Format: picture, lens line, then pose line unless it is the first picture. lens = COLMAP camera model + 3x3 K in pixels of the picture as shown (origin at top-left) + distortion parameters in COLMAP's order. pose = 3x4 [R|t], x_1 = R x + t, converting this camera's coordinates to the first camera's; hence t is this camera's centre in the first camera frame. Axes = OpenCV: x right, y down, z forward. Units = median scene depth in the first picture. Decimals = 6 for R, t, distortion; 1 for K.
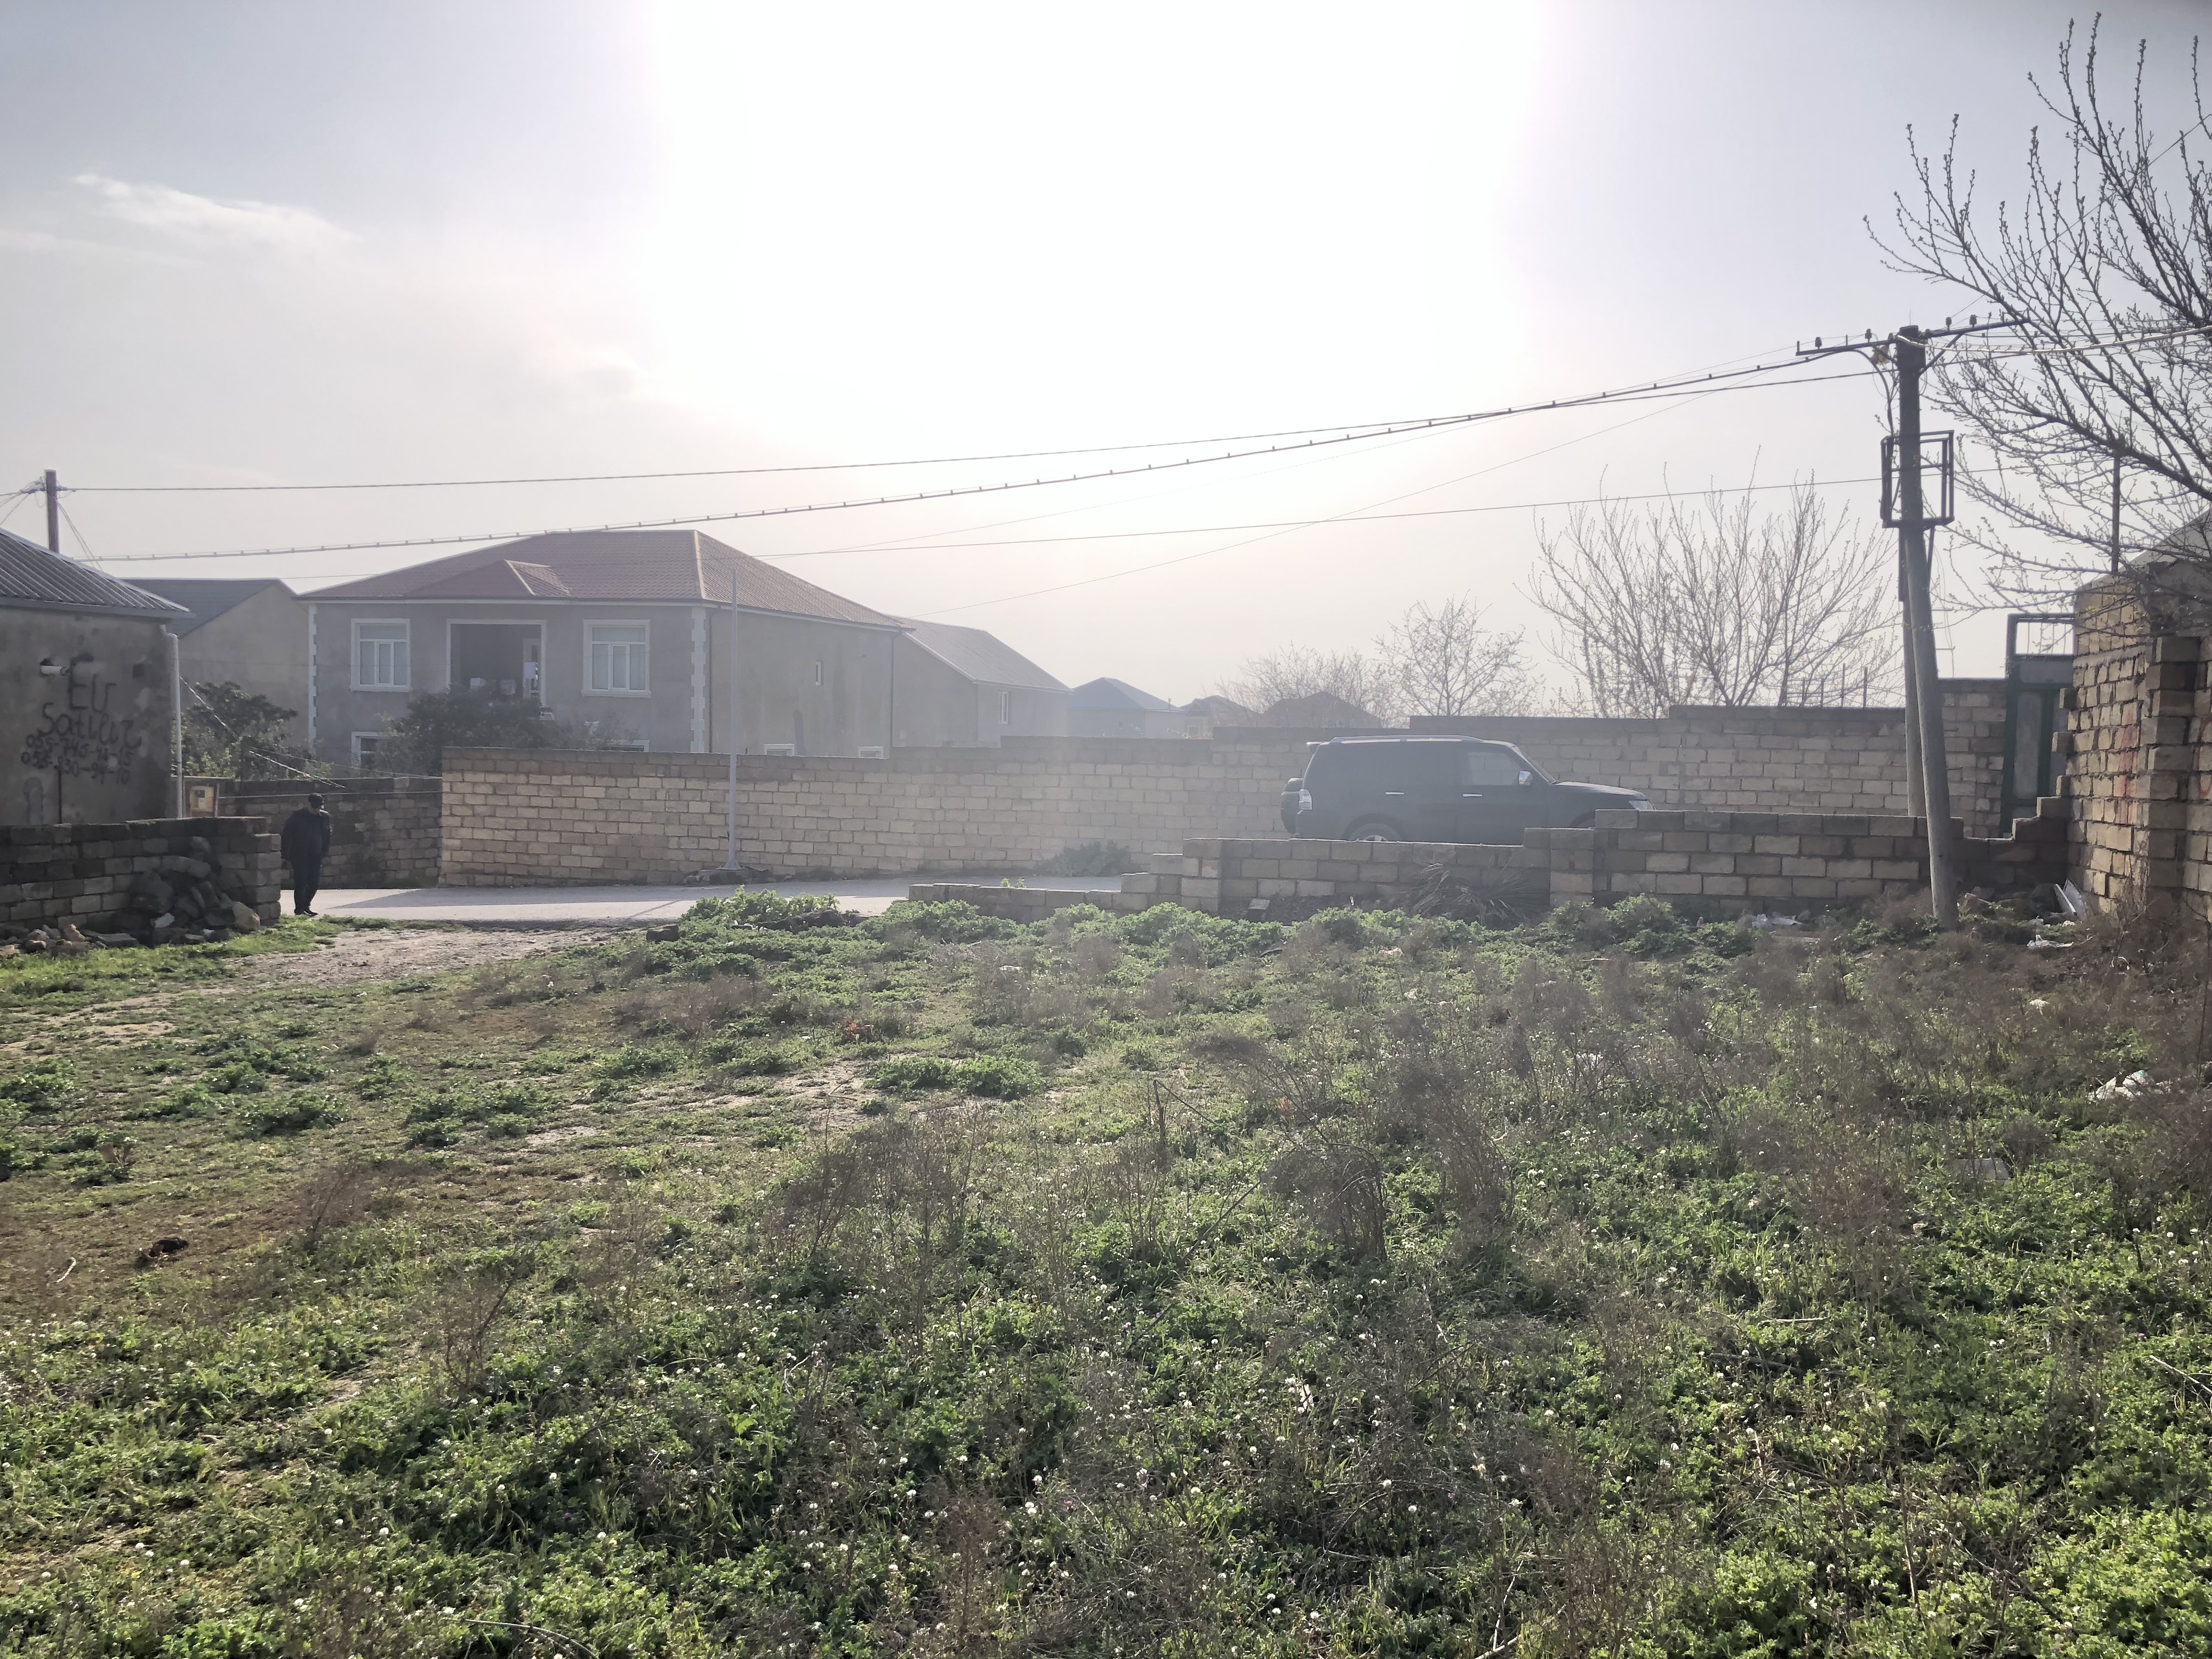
lens RADIAL K [[1799.0, 0, 1101.6], [0, 1799.0, 828.4], [0, 0, 1]] dist [0.041877, -0.056290]
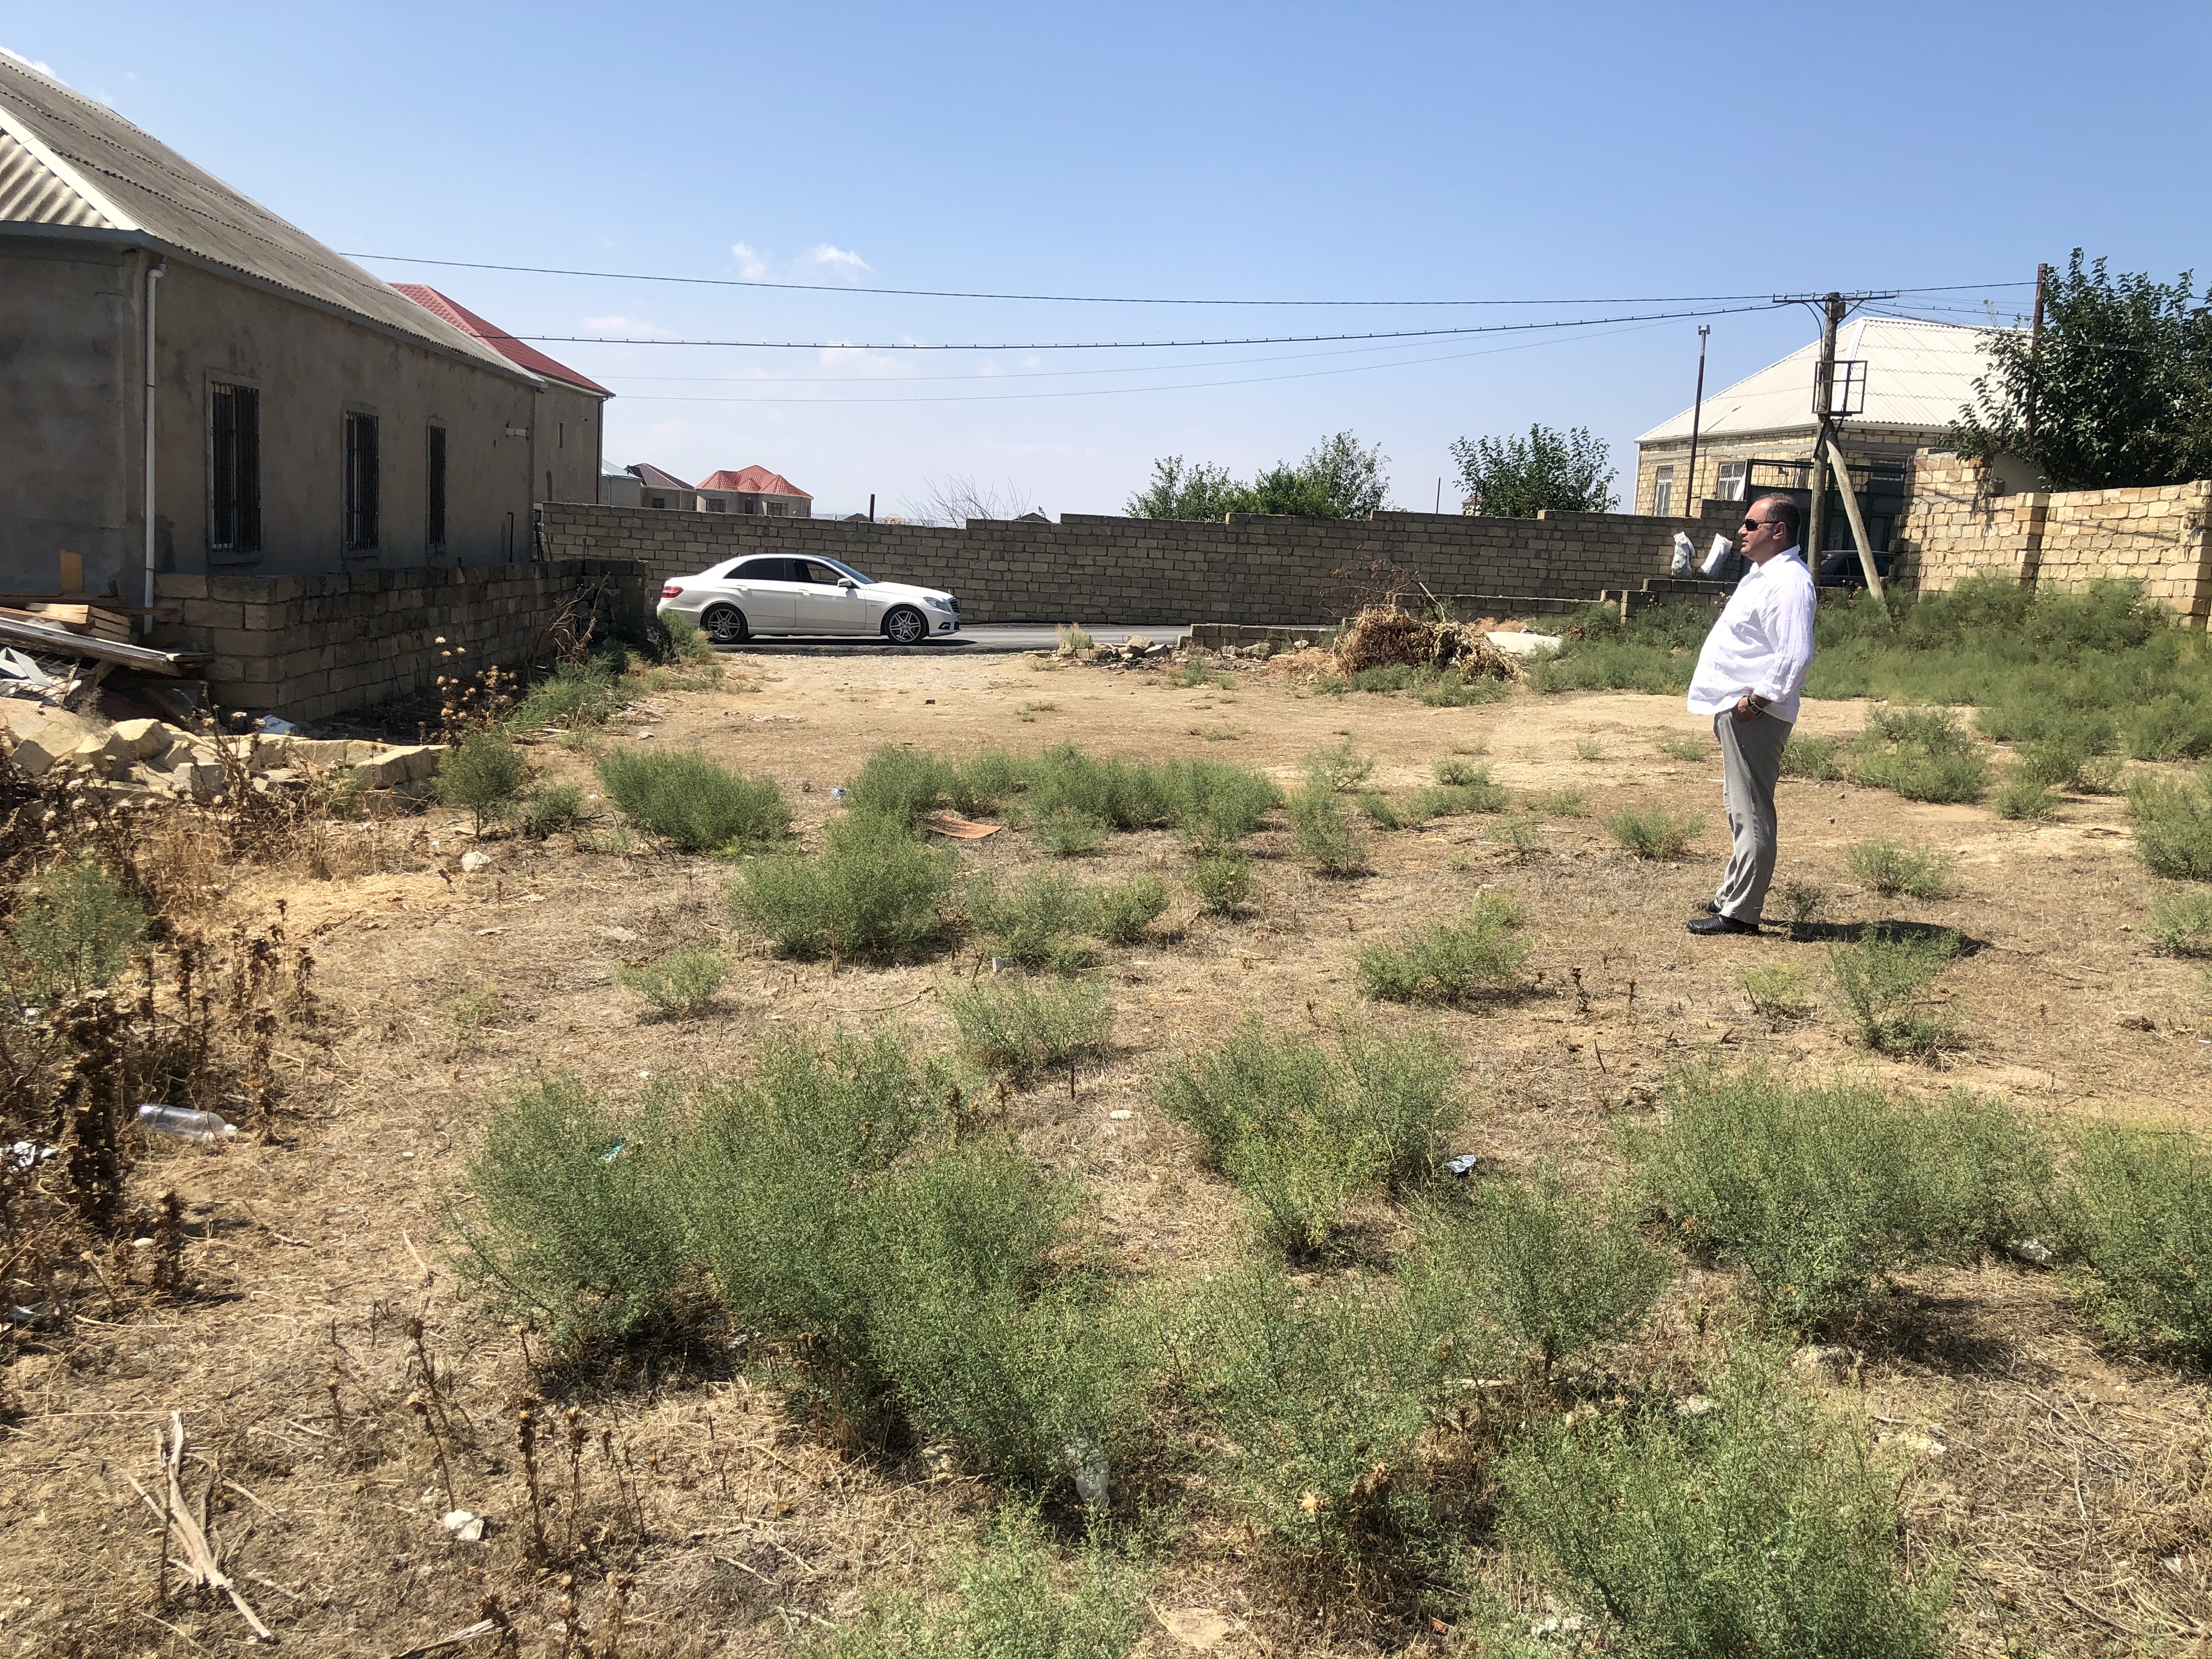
lens RADIAL K [[1799.0, 0, 1115.3], [0, 1799.0, 831.4], [0, 0, 1]] dist [0.041877, -0.056290]
pose [[0.924216, -0.030129, 0.380681, -0.607578], [-0.017610, 0.992460, 0.121301, 0.020067], [-0.381465, -0.118812, 0.916716, -0.252098]]
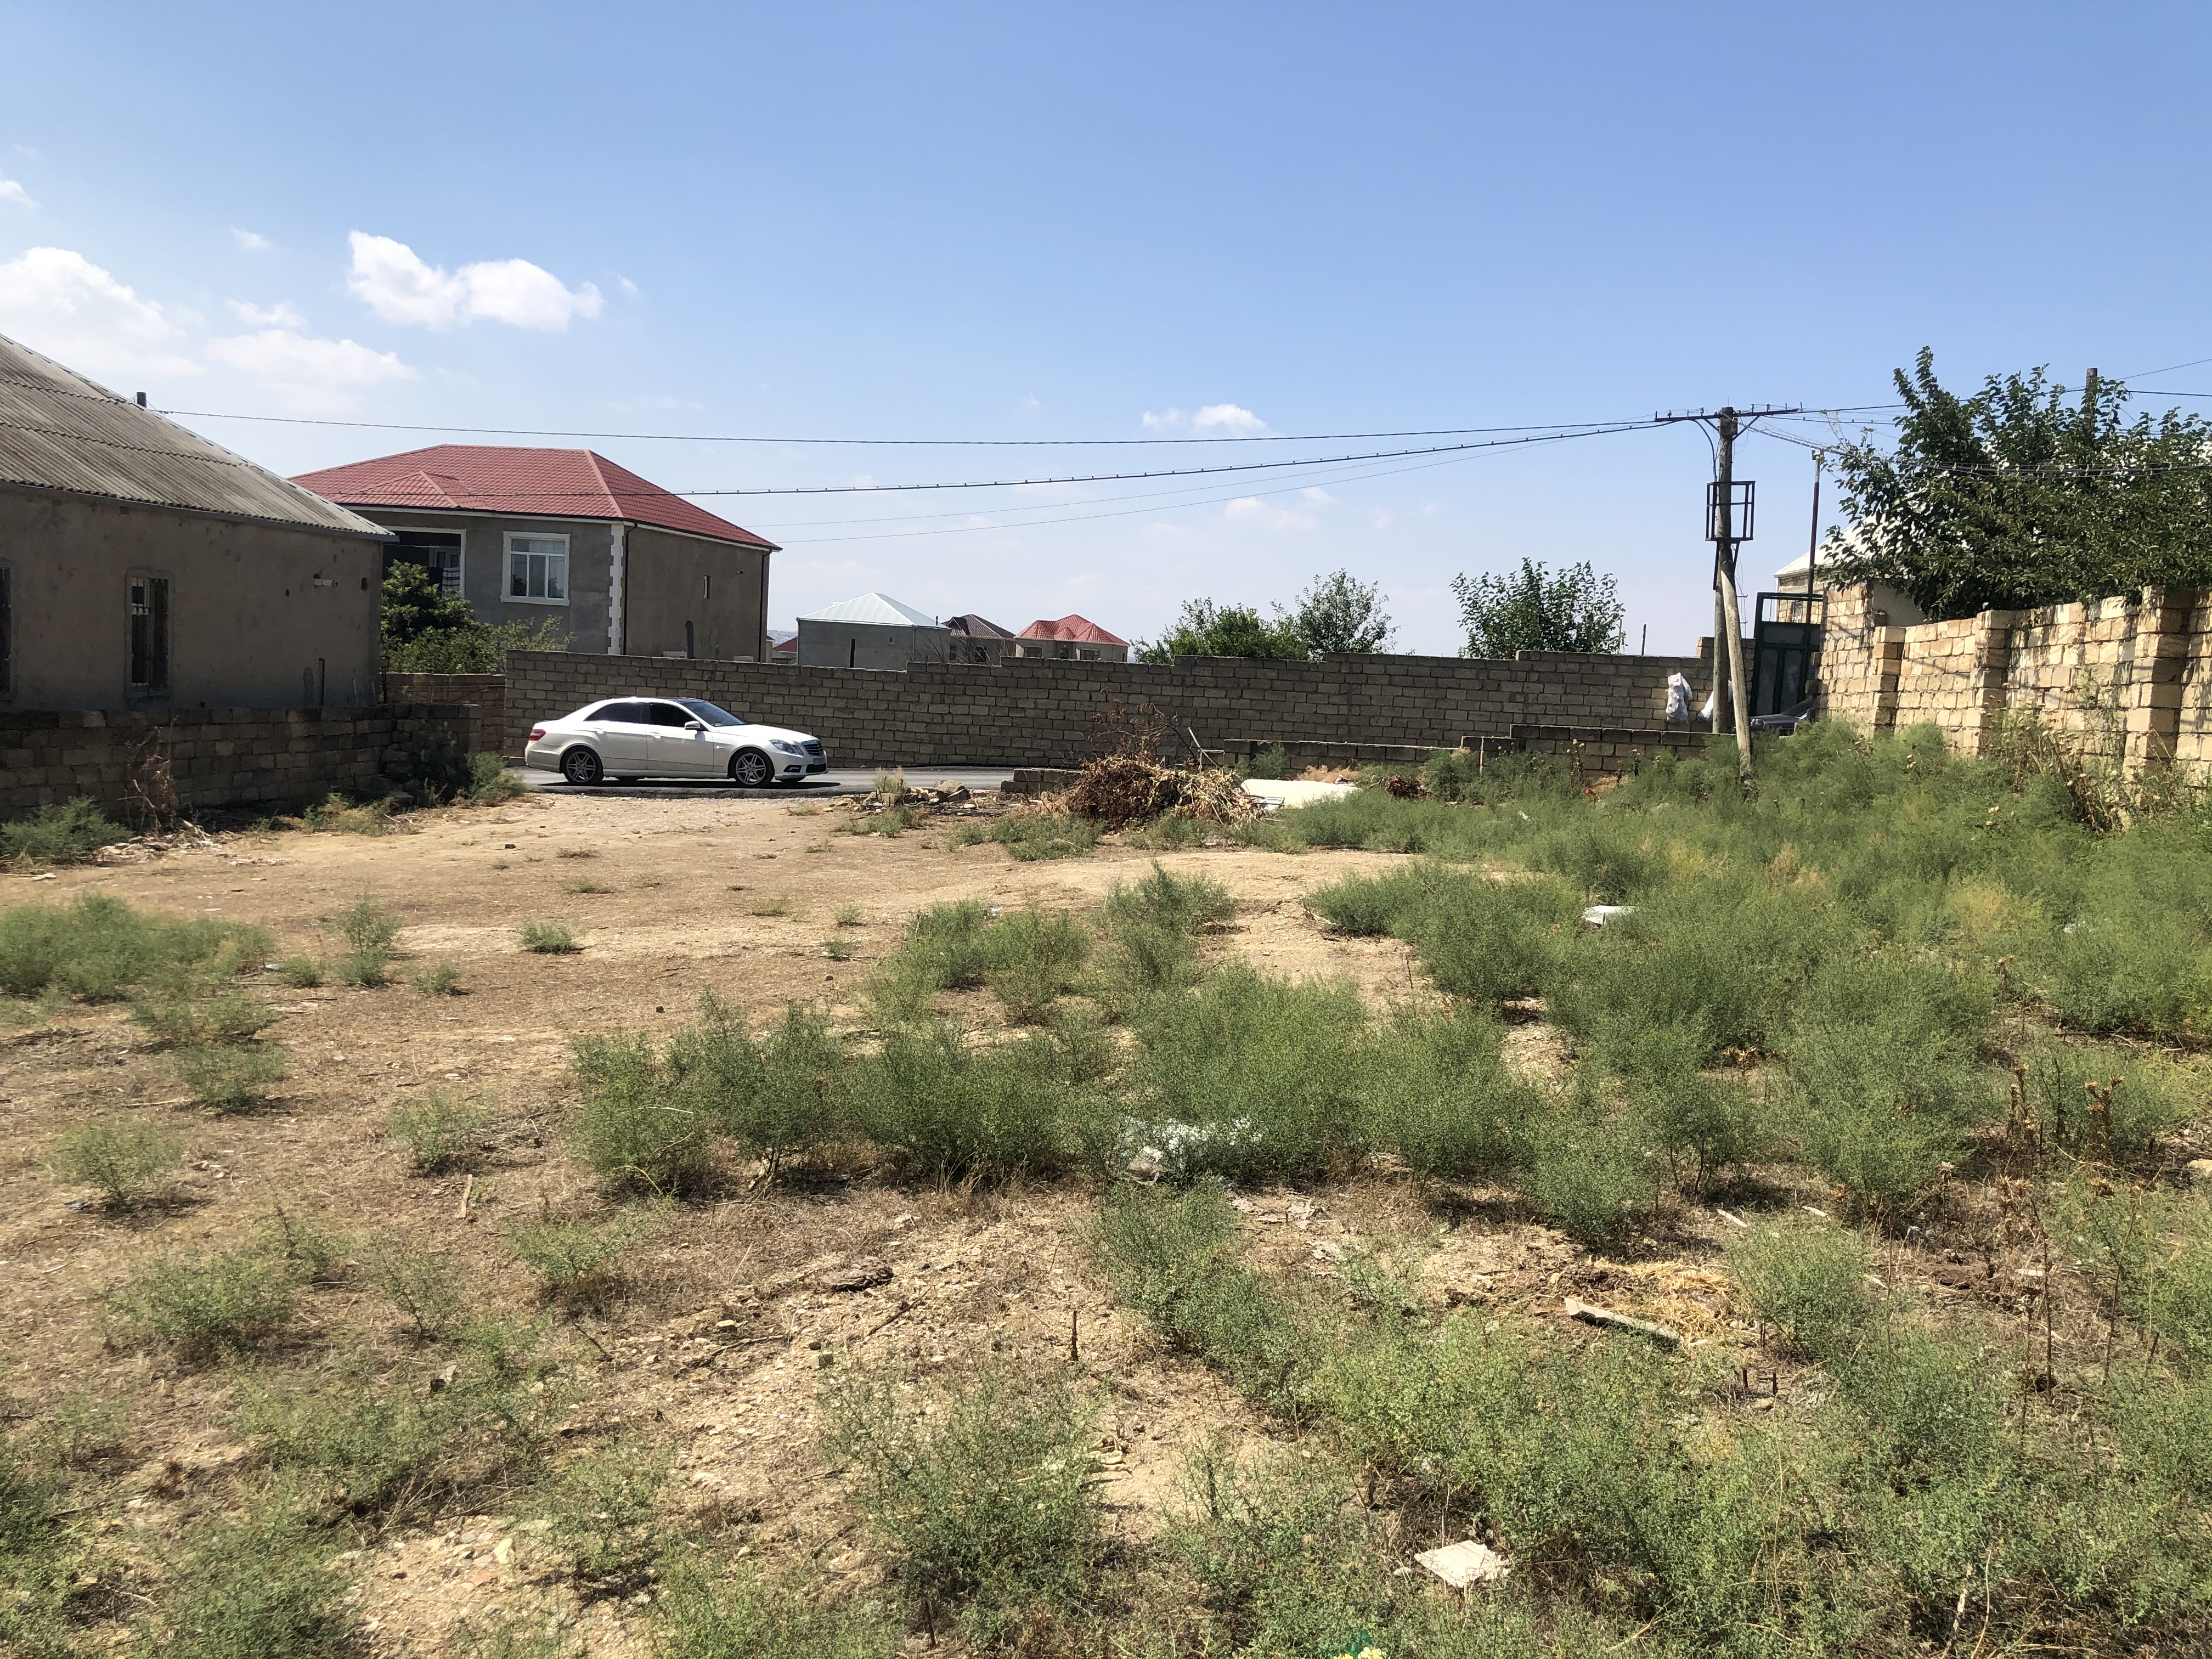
lens RADIAL K [[1799.0, 0, 1108.8], [0, 1799.0, 823.3], [0, 0, 1]] dist [0.041877, -0.056290]
pose [[0.985681, 0.015756, 0.167881, -0.225280], [-0.023169, 0.998836, 0.042295, 0.011963], [-0.167019, -0.045579, 0.984900, -0.300038]]
